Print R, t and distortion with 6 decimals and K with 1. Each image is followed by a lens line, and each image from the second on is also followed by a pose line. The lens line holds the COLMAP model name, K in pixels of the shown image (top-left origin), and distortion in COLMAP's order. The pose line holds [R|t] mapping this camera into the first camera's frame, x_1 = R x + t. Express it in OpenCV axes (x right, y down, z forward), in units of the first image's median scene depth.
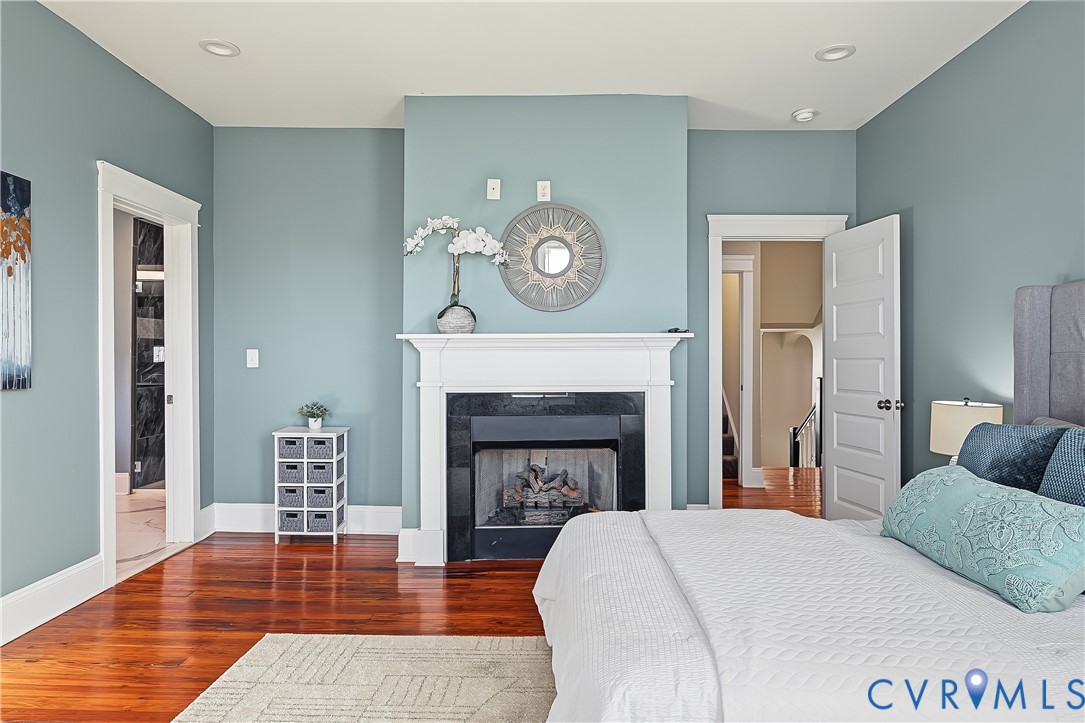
lens RADIAL K [[686.4, 0, 537.9], [0, 686.4, 355.8], [0, 0, 1]] dist [0.001489, -0.000182]
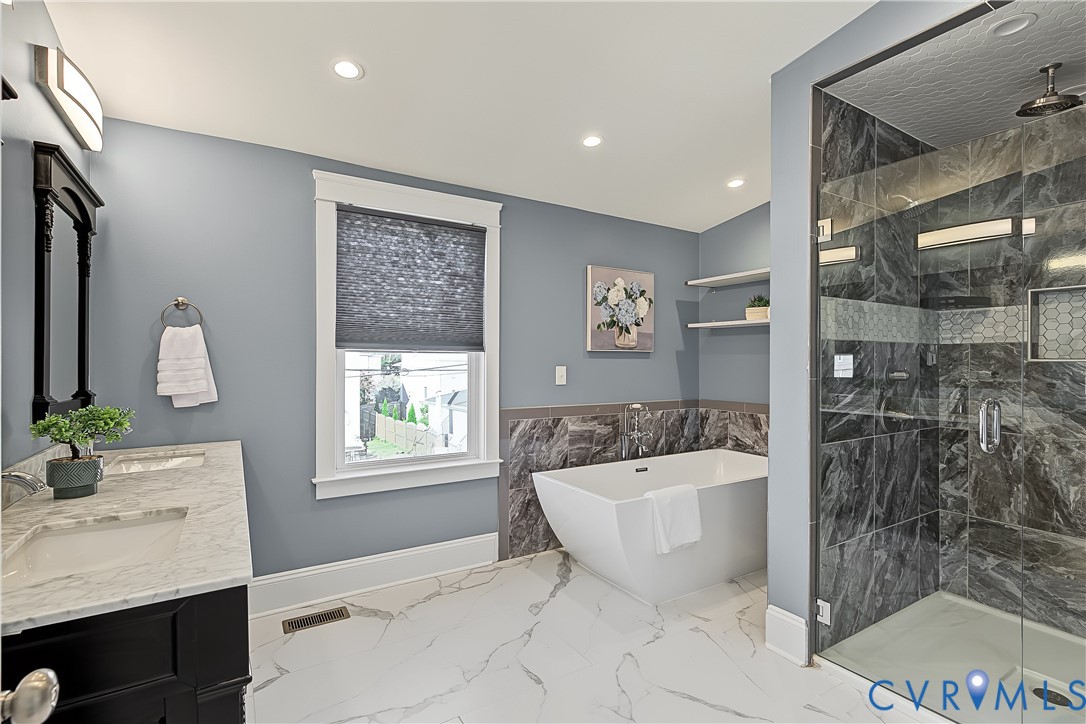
lens RADIAL K [[503.0, 0, 544.1], [0, 503.0, 361.3], [0, 0, 1]] dist [-0.003076, -0.000109]
pose [[0.534508, -0.003249, -0.845157, -0.389063], [0.005028, 0.999987, -0.000664, -0.011244], [0.845148, -0.003894, 0.534518, 0.646752]]
